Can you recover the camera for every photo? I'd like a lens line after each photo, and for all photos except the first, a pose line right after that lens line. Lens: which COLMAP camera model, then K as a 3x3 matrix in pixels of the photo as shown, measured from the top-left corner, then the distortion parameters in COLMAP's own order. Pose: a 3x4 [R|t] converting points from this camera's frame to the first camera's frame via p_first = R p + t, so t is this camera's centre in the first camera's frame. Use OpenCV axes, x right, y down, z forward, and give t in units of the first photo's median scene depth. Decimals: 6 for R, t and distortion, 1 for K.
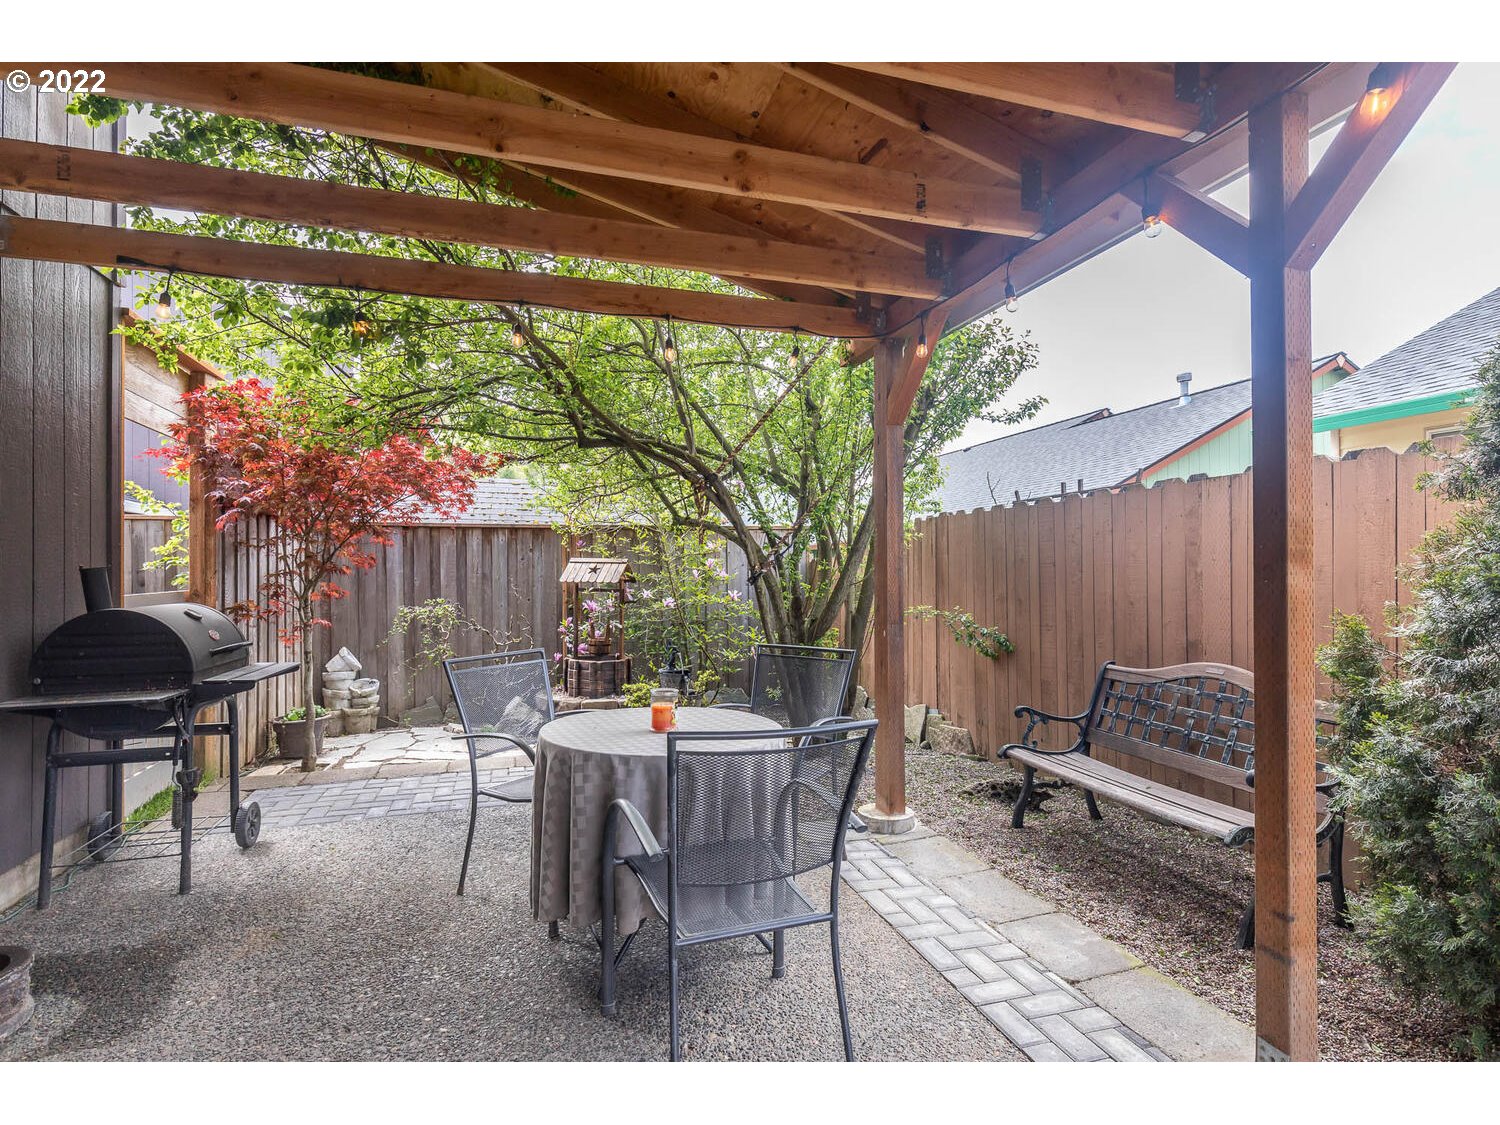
lens RADIAL K [[754.4, 0, 755.9], [0, 754.4, 571.4], [0, 0, 1]] dist [0.001837, 0.000412]
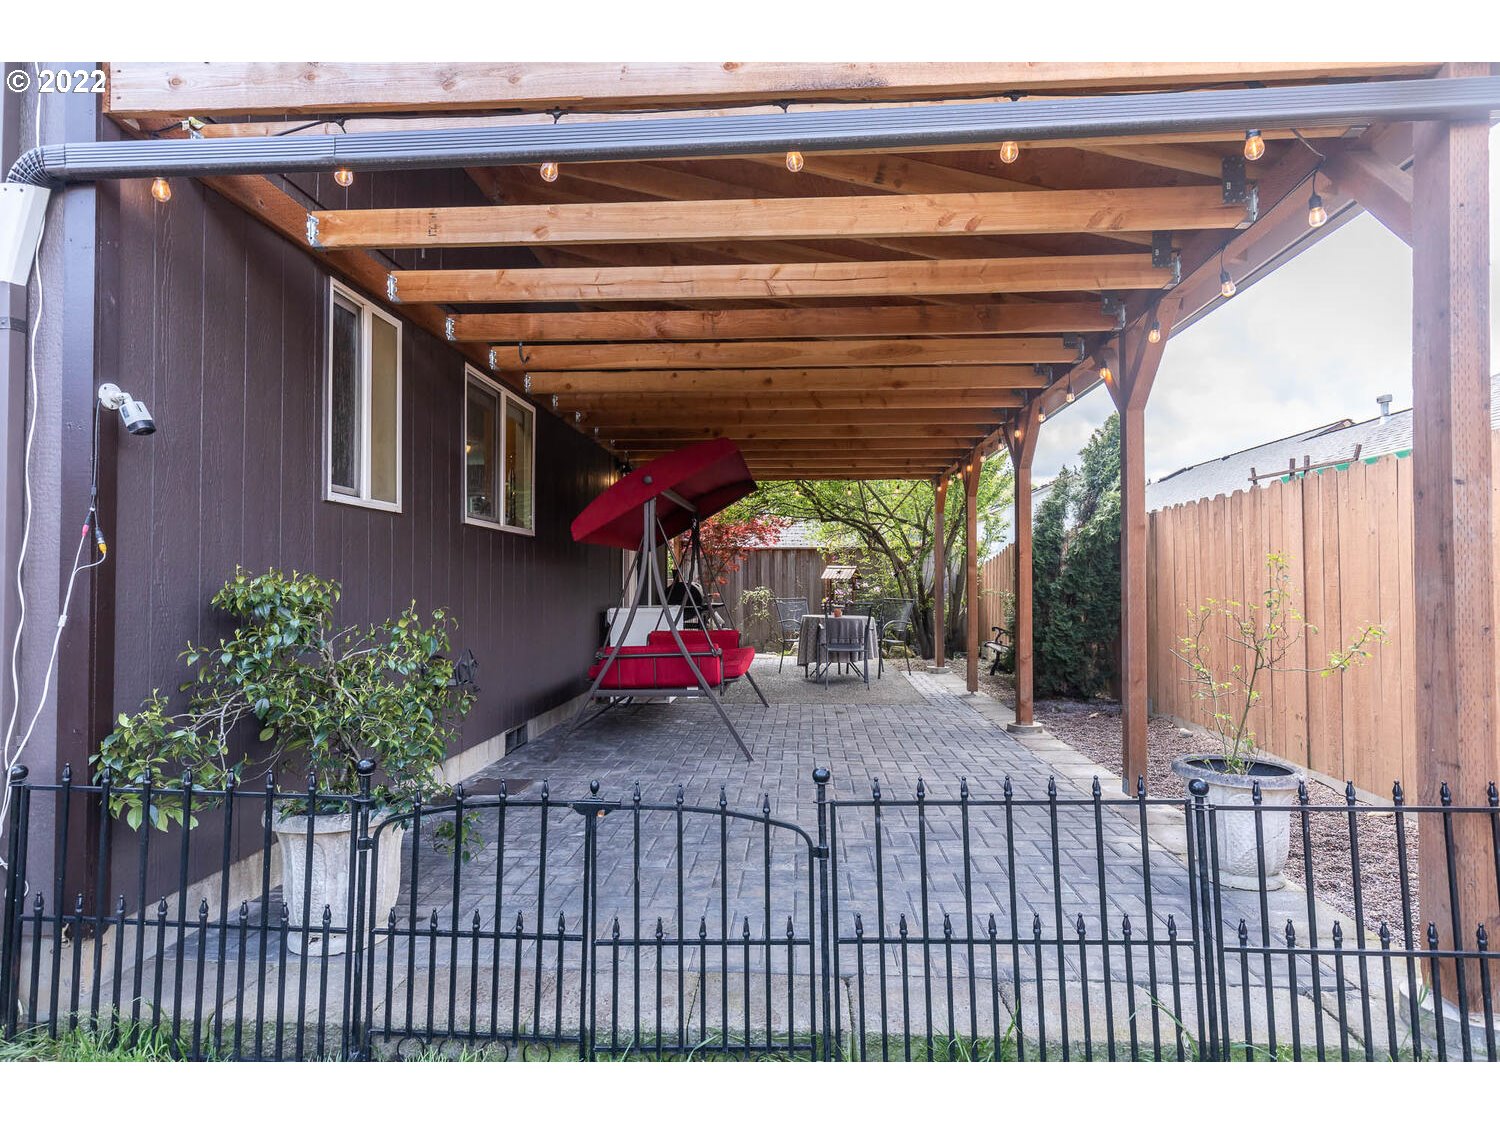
lens RADIAL K [[754.4, 0, 755.9], [0, 754.4, 571.4], [0, 0, 1]] dist [0.001837, 0.000412]
pose [[0.931907, -0.000242, -0.362696, 0.264787], [-0.003136, 0.999957, -0.008726, 0.012782], [0.362683, 0.009270, 0.931867, -0.798462]]
